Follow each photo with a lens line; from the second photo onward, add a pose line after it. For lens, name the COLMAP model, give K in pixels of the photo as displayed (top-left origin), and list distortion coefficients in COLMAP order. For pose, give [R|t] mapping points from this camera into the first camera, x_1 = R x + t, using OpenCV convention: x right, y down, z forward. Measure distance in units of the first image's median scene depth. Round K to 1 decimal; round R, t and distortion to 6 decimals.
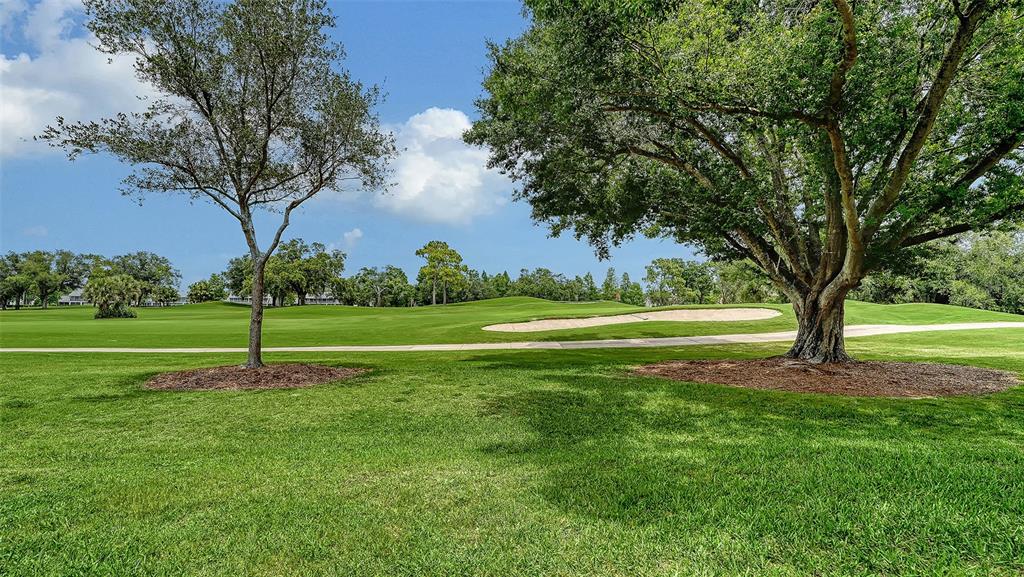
lens RADIAL K [[447.7, 0, 509.7], [0, 447.7, 291.3], [0, 0, 1]] dist [-0.009659, -0.001329]
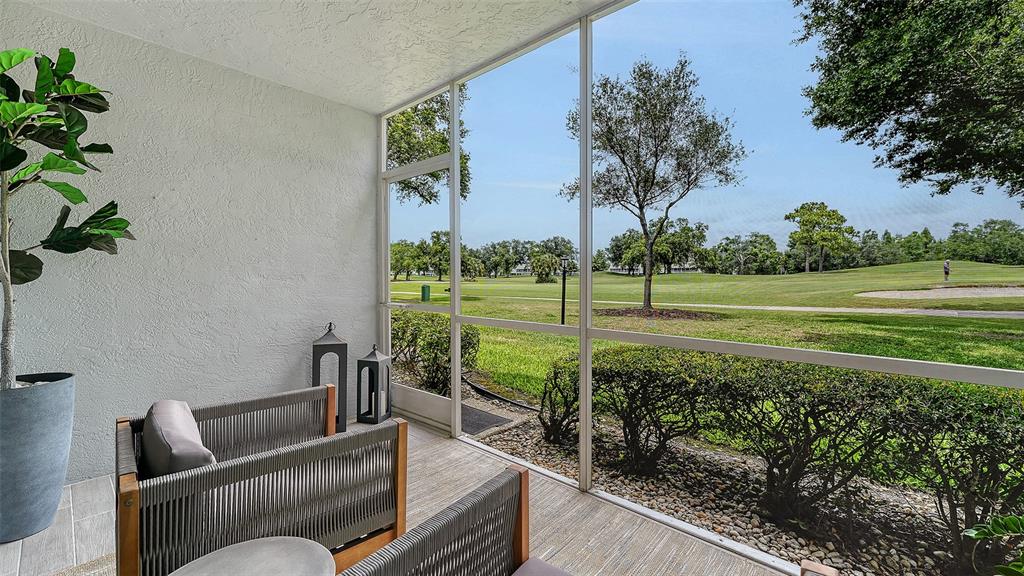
lens RADIAL K [[411.3, 0, 509.0], [0, 411.3, 288.4], [0, 0, 1]] dist [-0.001998, 0.000424]
pose [[0.695068, 0.018863, -0.718696, 0.119634], [0.028667, 0.998134, 0.053921, 0.002398], [0.718372, -0.058082, 0.693230, -0.314821]]
